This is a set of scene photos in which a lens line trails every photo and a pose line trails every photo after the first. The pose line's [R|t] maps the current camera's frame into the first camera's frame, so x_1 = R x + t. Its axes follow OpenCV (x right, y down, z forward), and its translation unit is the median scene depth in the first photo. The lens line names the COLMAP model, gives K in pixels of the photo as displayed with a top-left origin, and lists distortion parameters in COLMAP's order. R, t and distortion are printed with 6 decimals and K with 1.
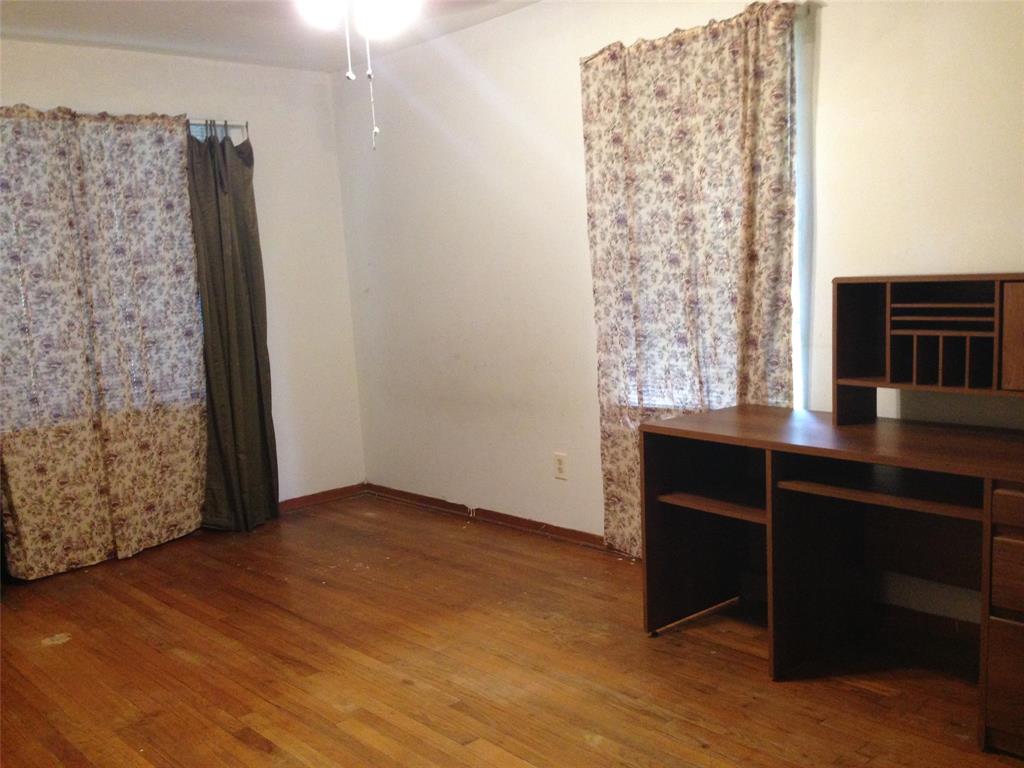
lens RADIAL K [[946.7, 0, 512.7], [0, 946.7, 379.8], [0, 0, 1]] dist [0.153936, -0.300586]
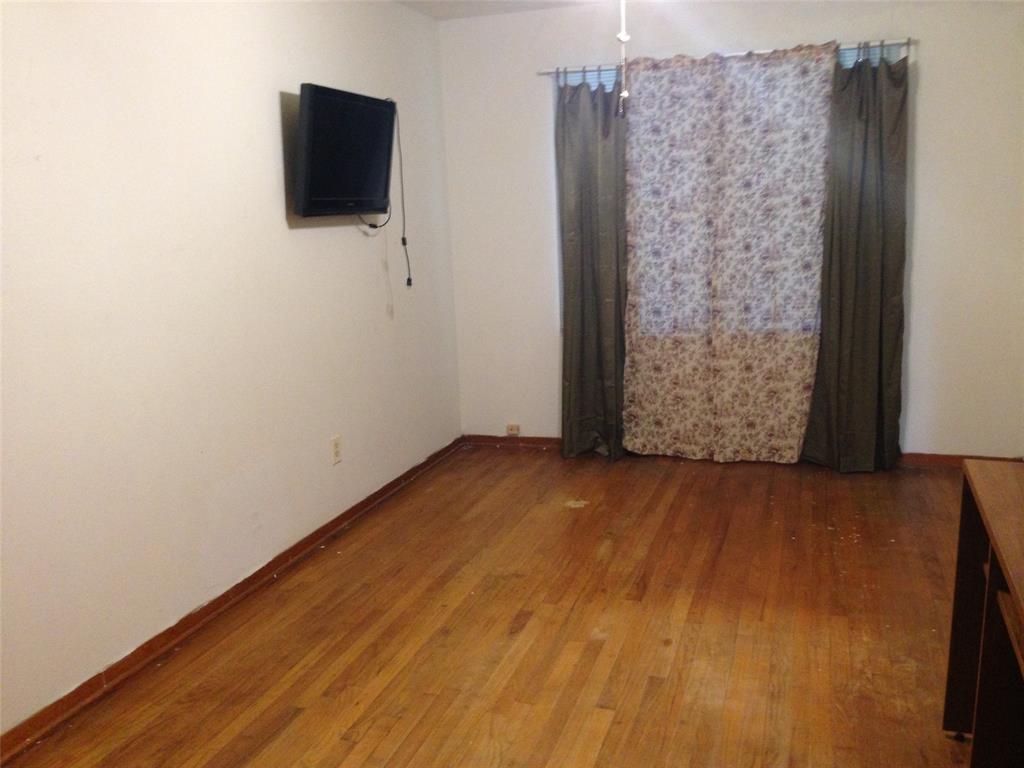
lens RADIAL K [[946.7, 0, 512.7], [0, 946.7, 379.8], [0, 0, 1]] dist [0.153936, -0.300586]
pose [[0.490996, 0.191003, -0.849965, 0.419812], [-0.094552, 0.981589, 0.165962, -0.073787], [0.866015, -0.001121, 0.500016, 0.242607]]
